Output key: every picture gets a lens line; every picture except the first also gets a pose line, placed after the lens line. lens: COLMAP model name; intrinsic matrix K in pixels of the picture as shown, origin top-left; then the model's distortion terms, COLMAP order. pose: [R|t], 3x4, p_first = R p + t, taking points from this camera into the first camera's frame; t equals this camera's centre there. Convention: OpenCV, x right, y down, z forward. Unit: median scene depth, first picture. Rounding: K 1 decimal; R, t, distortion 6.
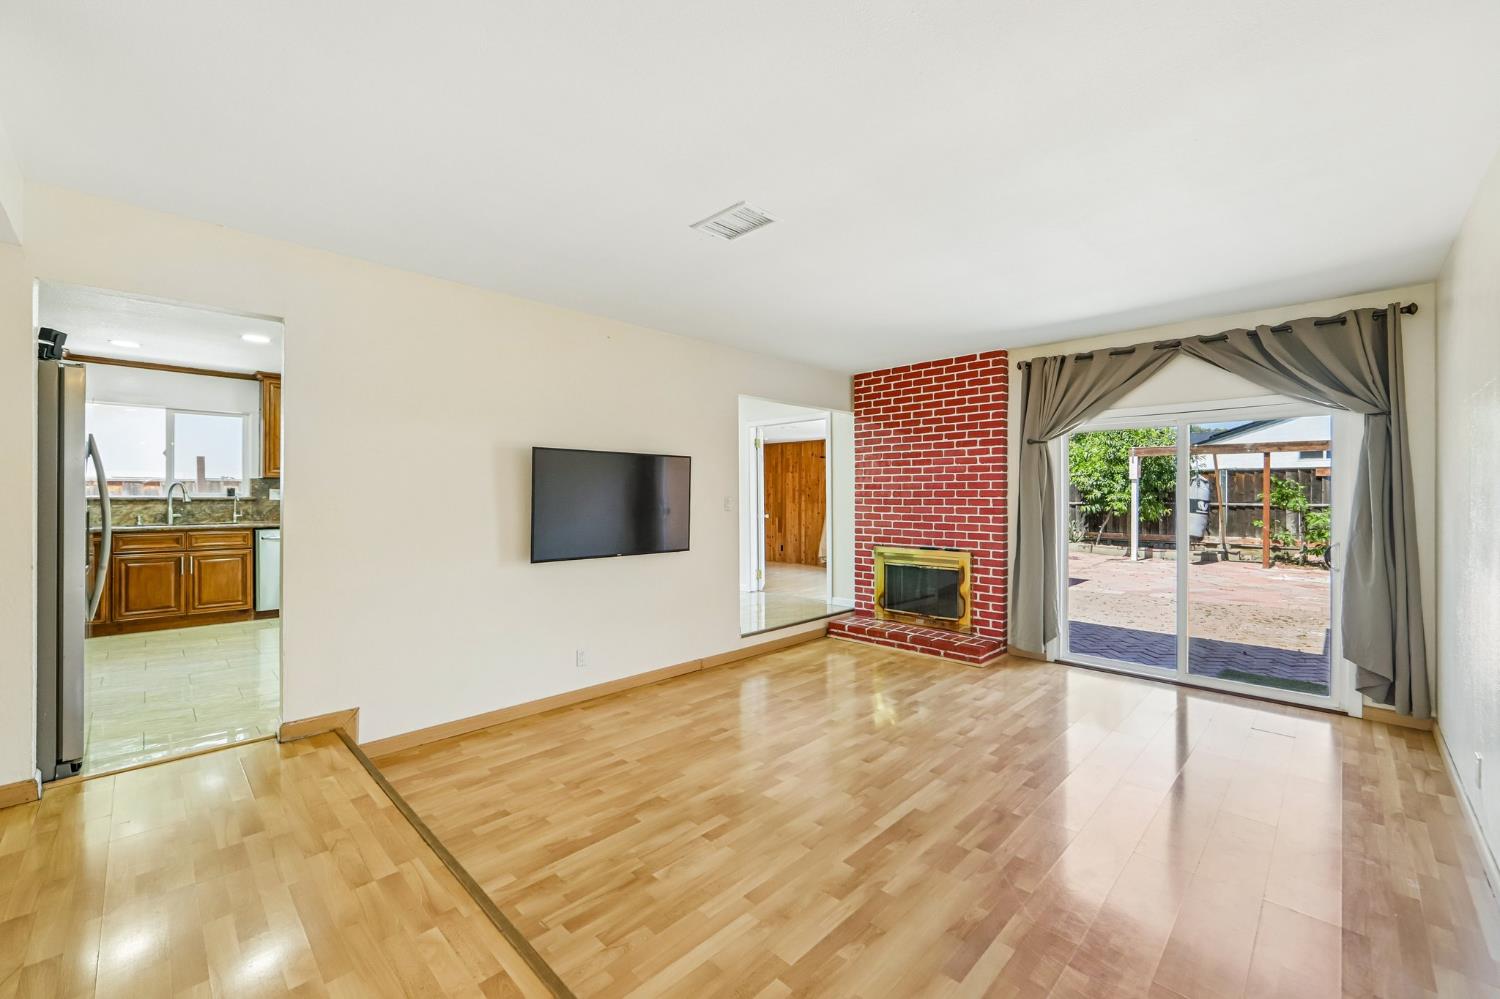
lens RADIAL K [[607.5, 0, 764.6], [0, 607.5, 494.8], [0, 0, 1]] dist [-0.009783, 0.000831]
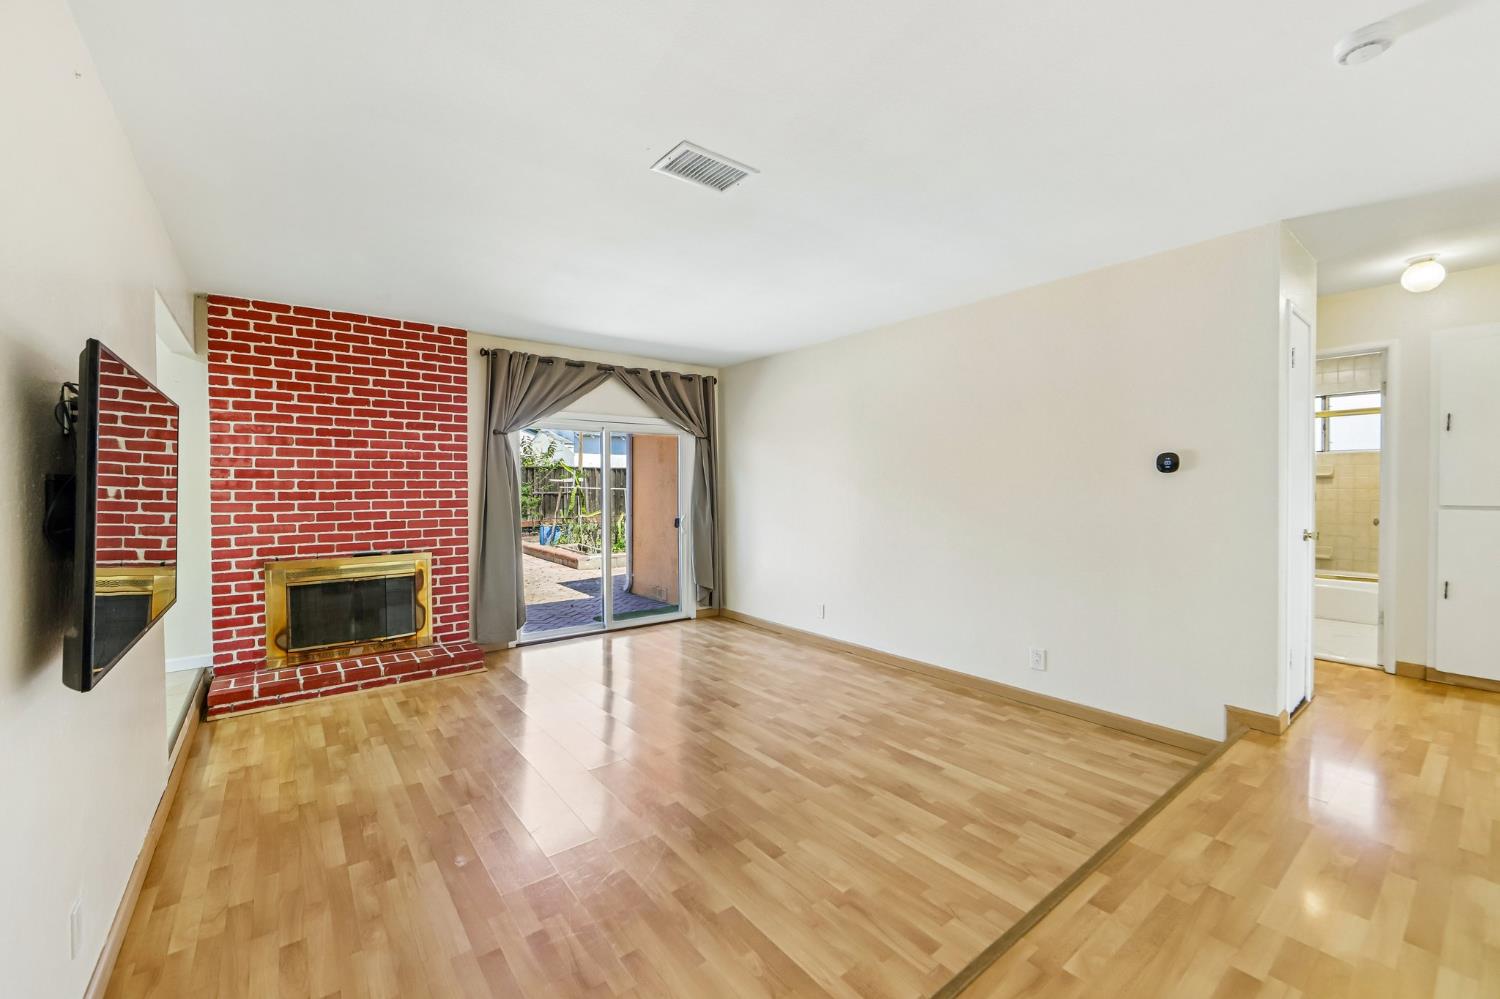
lens RADIAL K [[607.5, 0, 764.6], [0, 607.5, 494.8], [0, 0, 1]] dist [-0.009783, 0.000831]
pose [[0.127430, -0.015641, 0.991724, -0.469241], [0.002464, 0.999878, 0.015453, 0.000621], [-0.991845, 0.000474, 0.127453, 0.421183]]
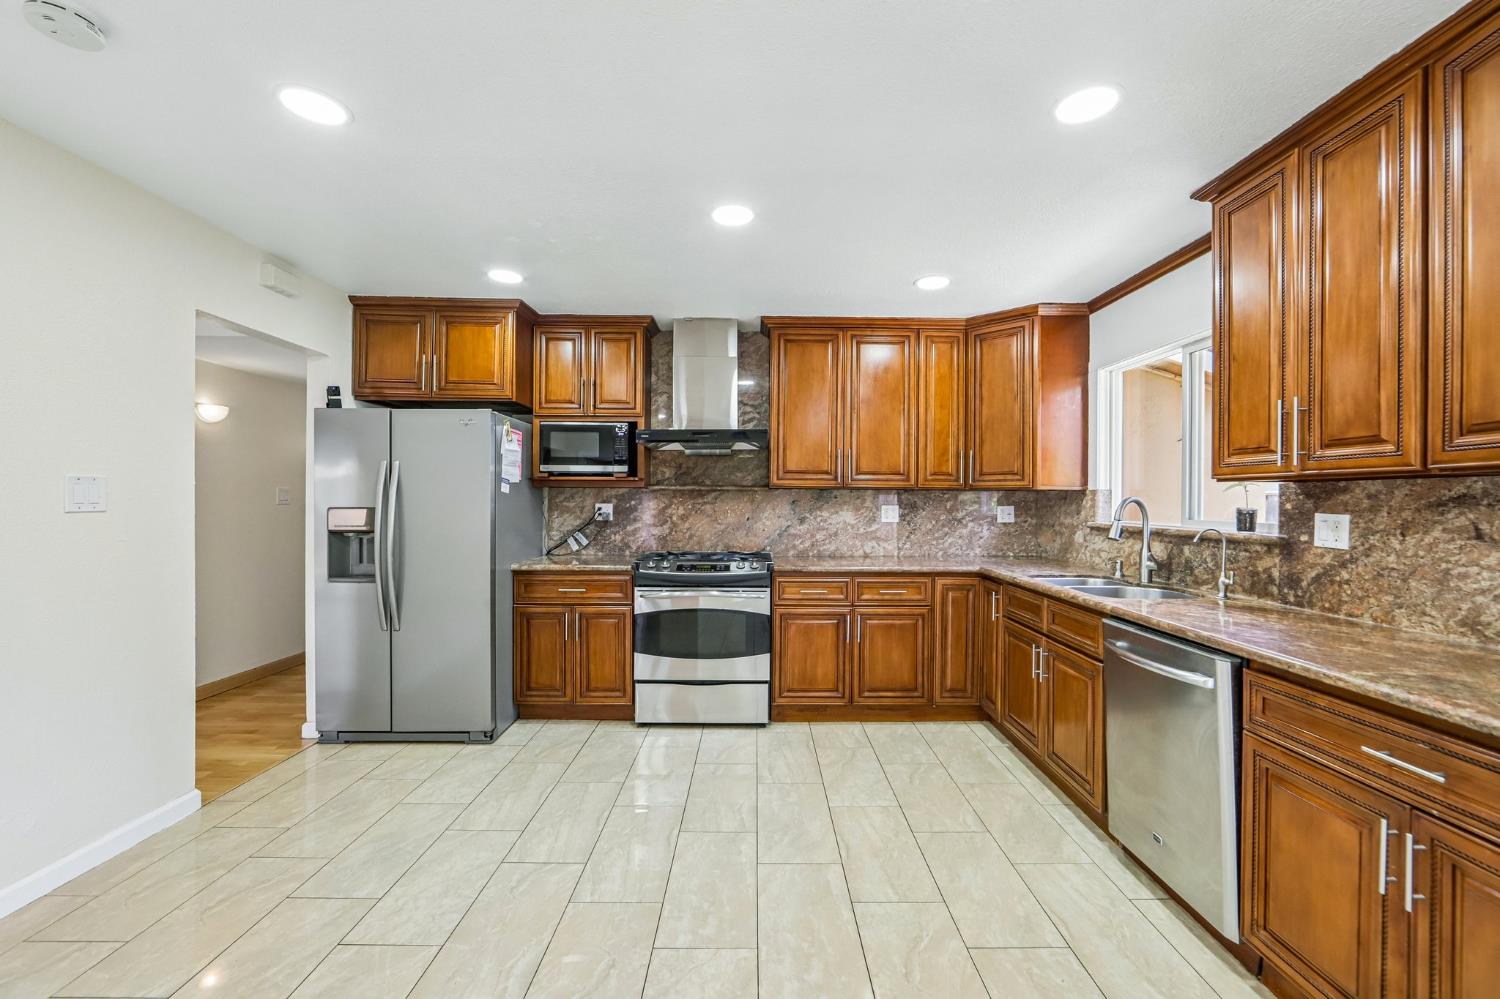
lens RADIAL K [[598.1, 0, 759.1], [0, 598.1, 500.6], [0, 0, 1]] dist [-0.013273, 0.000625]
pose [[-0.711048, -0.006025, -0.703118, -0.450048], [-0.006393, 0.999977, -0.002103, -0.016700], [0.703114, 0.002999, -0.711070, 1.212353]]
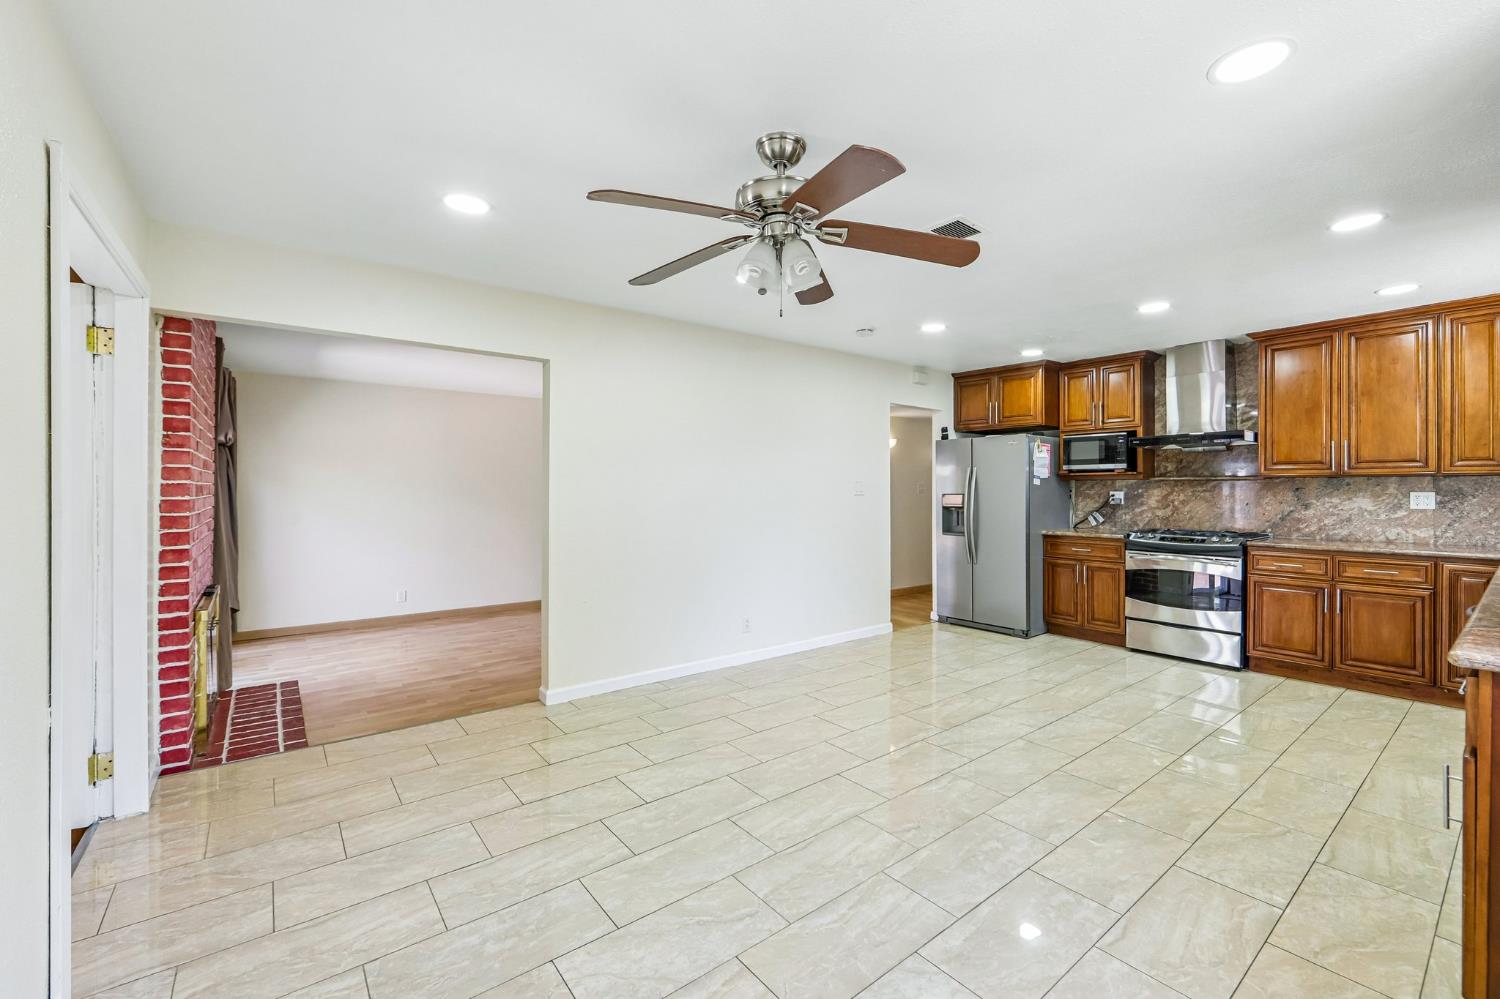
lens RADIAL K [[619.6, 0, 771.3], [0, 619.6, 491.3], [0, 0, 1]] dist [-0.015114, 0.004065]
pose [[-0.992040, -0.000990, 0.125916, -0.392978], [-0.000784, 0.999998, 0.001680, -0.014770], [-0.125918, 0.001568, -0.992039, 1.652107]]
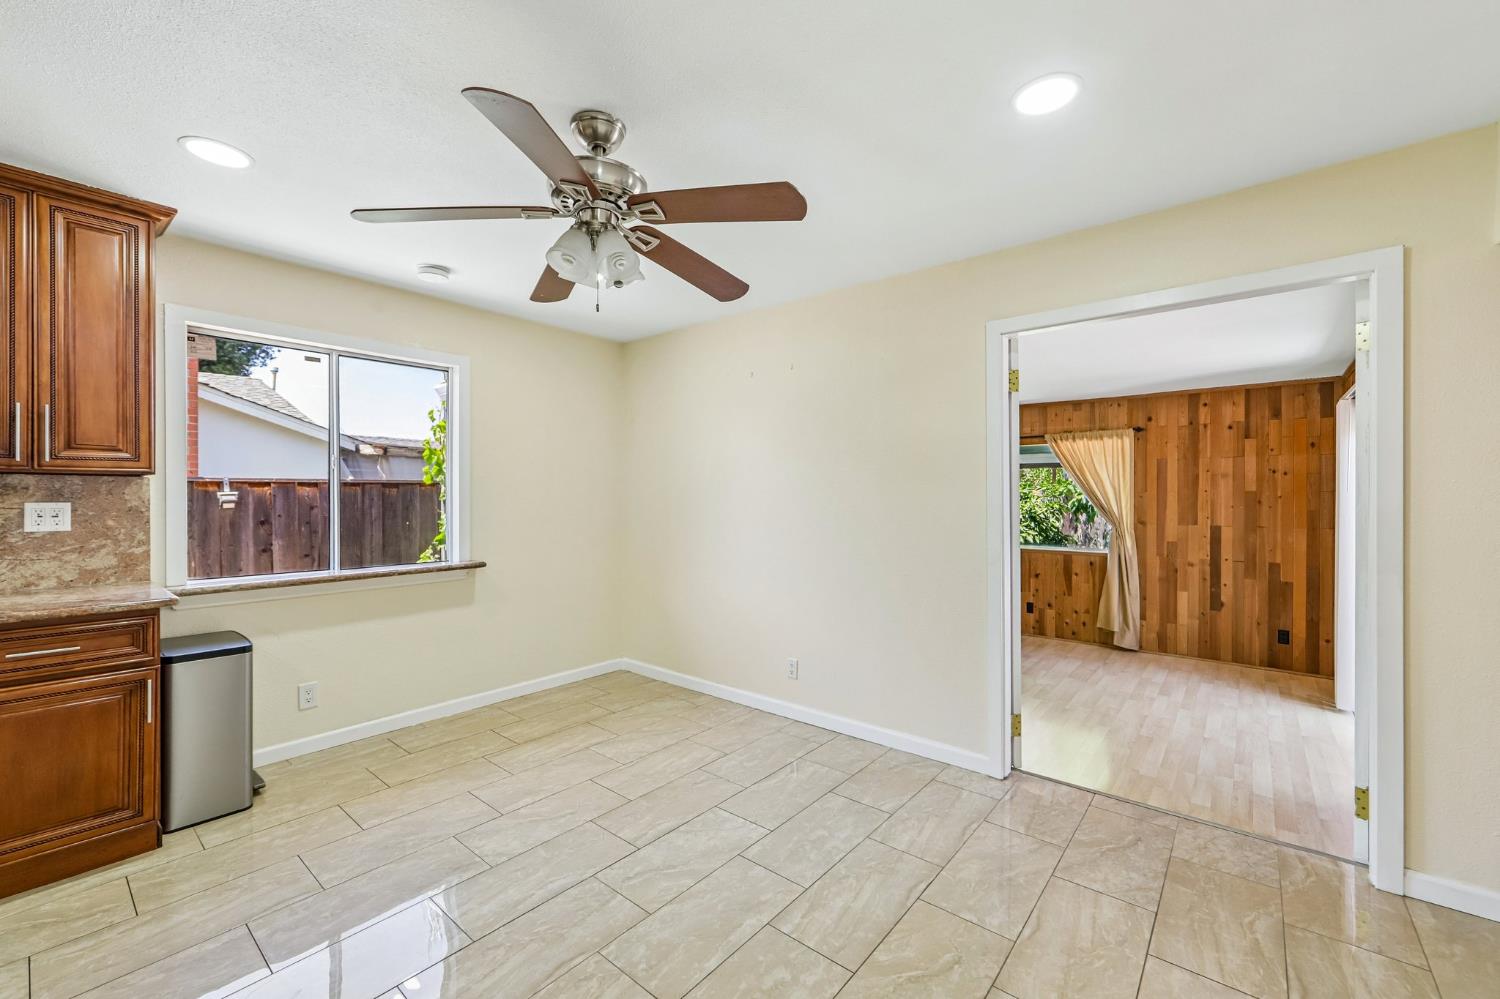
lens RADIAL K [[607.1, 0, 763.1], [0, 607.1, 496.0], [0, 0, 1]] dist [0.003586, 0.000090]
pose [[0.996592, 0.002138, 0.082459, -0.284699], [-0.002295, 0.999996, 0.001805, -0.017334], [-0.082455, -0.001988, 0.996593, 0.914111]]
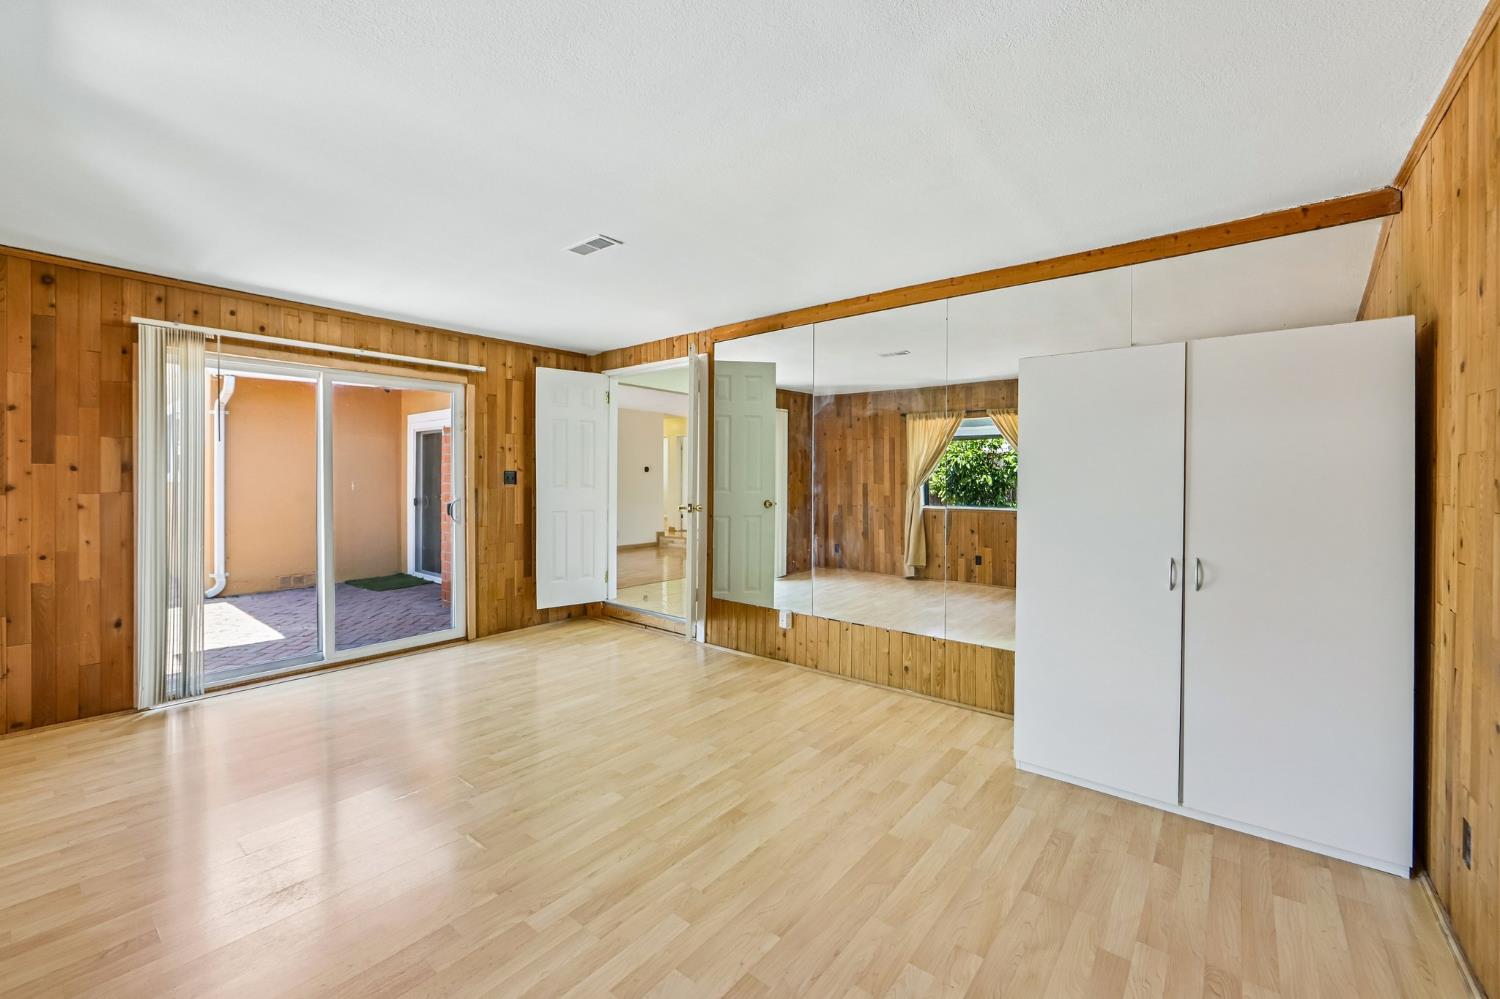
lens RADIAL K [[601.6, 0, 764.7], [0, 601.6, 489.0], [0, 0, 1]] dist [-0.015973, 0.003016]
pose [[-0.995337, -0.001805, -0.096444, -0.029147], [-0.003244, 0.999886, 0.014760, 0.016978], [0.096406, 0.015004, -0.995229, 2.338034]]
